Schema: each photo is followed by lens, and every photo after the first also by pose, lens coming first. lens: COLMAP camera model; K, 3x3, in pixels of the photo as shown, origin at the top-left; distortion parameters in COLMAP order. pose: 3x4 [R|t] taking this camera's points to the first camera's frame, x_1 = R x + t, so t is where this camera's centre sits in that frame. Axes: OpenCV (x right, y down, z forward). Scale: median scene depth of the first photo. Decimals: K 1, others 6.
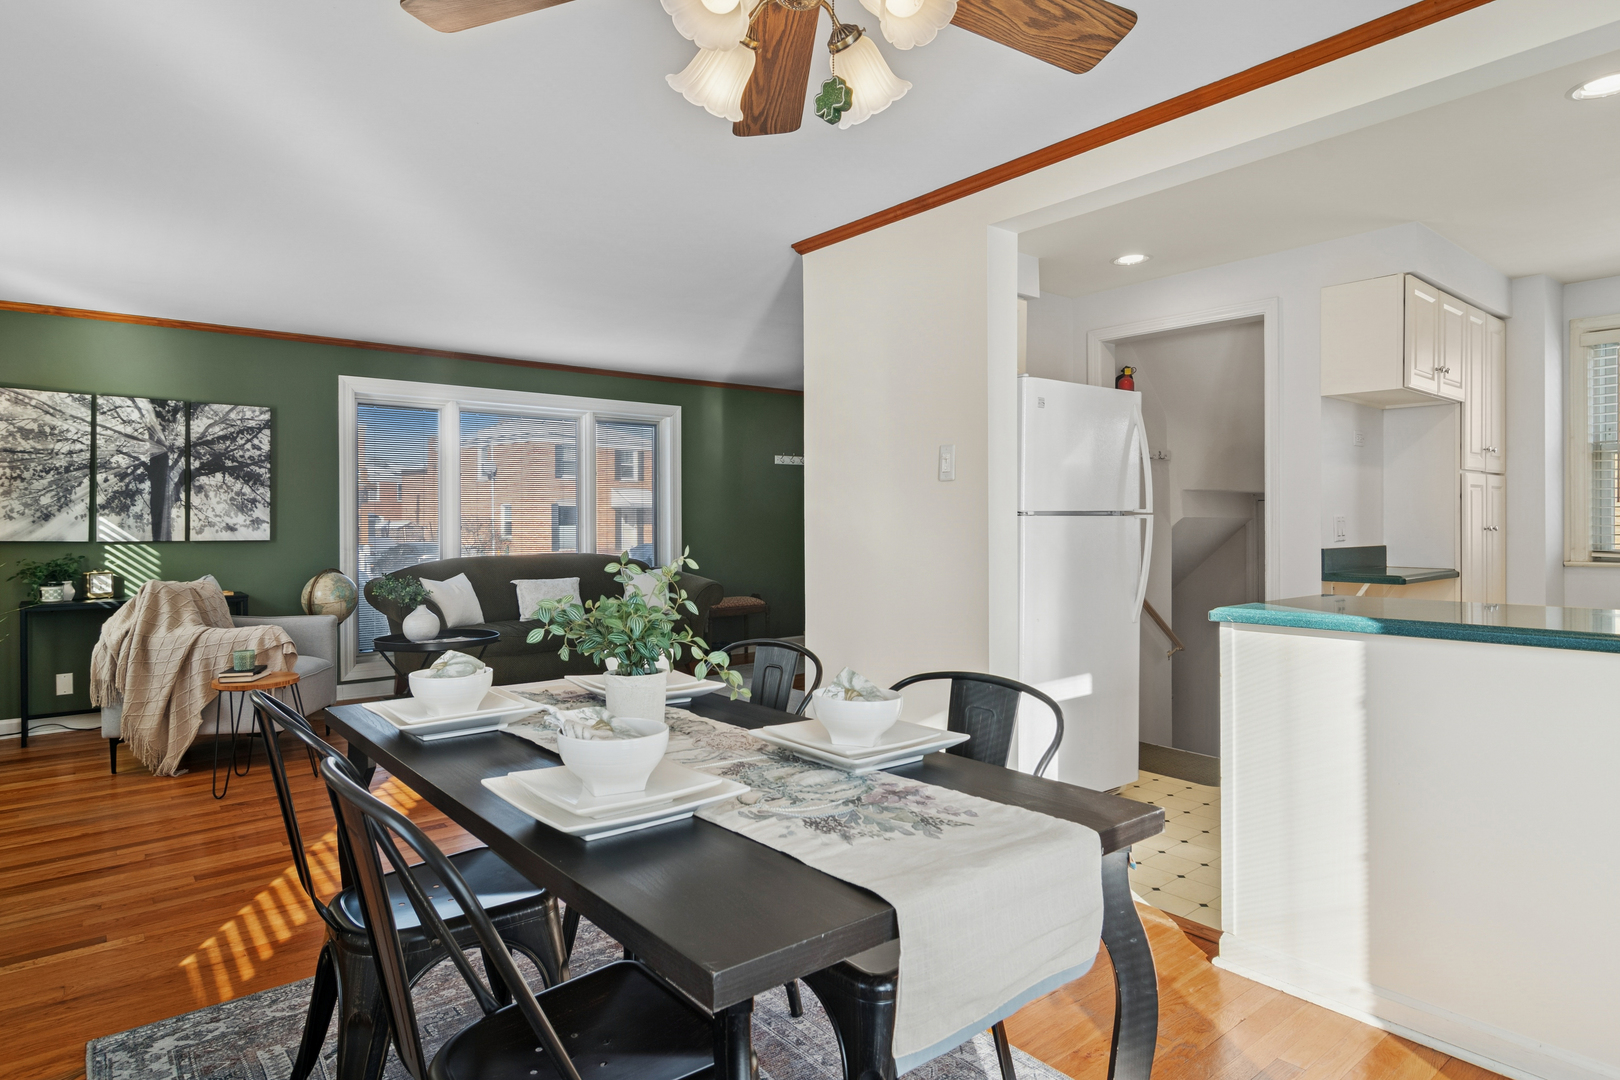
lens RADIAL K [[895.2, 0, 810.0], [0, 895.2, 540.0], [0, 0, 1]] dist [0.000269, -0.000136]
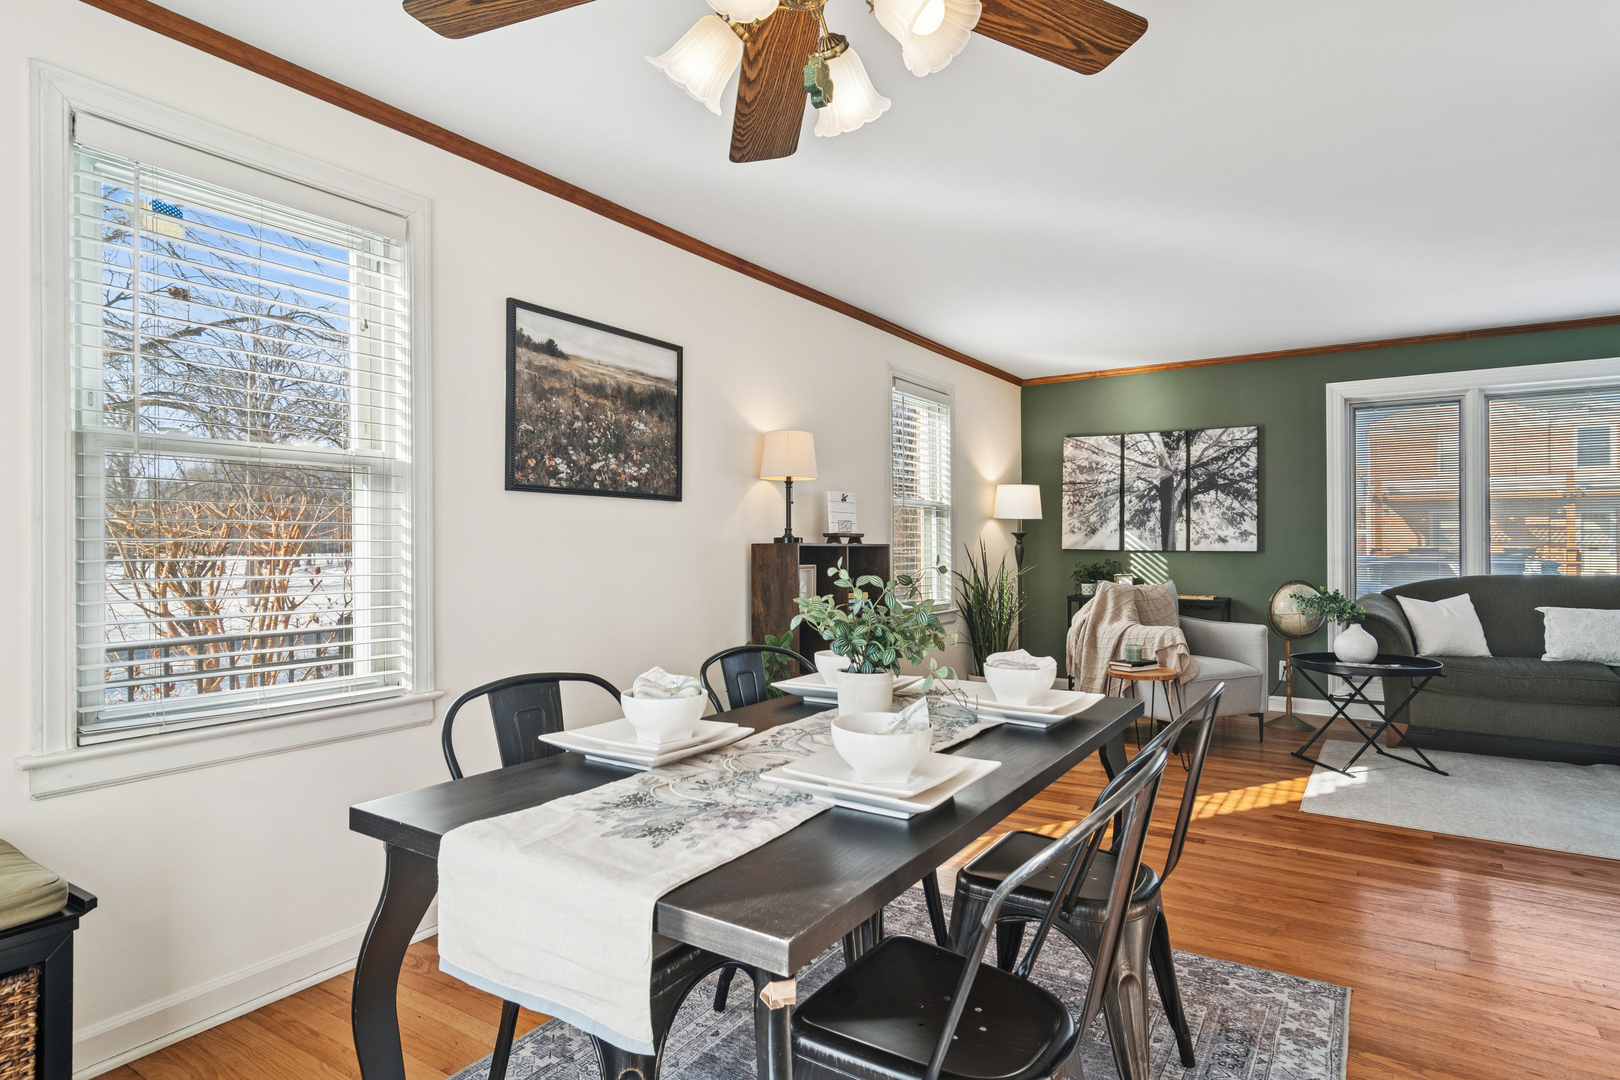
lens RADIAL K [[882.4, 0, 810.0], [0, 882.4, 540.0], [0, 0, 1]] dist [-0.000770, -0.000190]
pose [[0.301746, 0.000609, -0.953388, 0.250023], [-0.014883, 0.999881, -0.004071, -0.001005], [0.953272, 0.015418, 0.301720, 0.194657]]
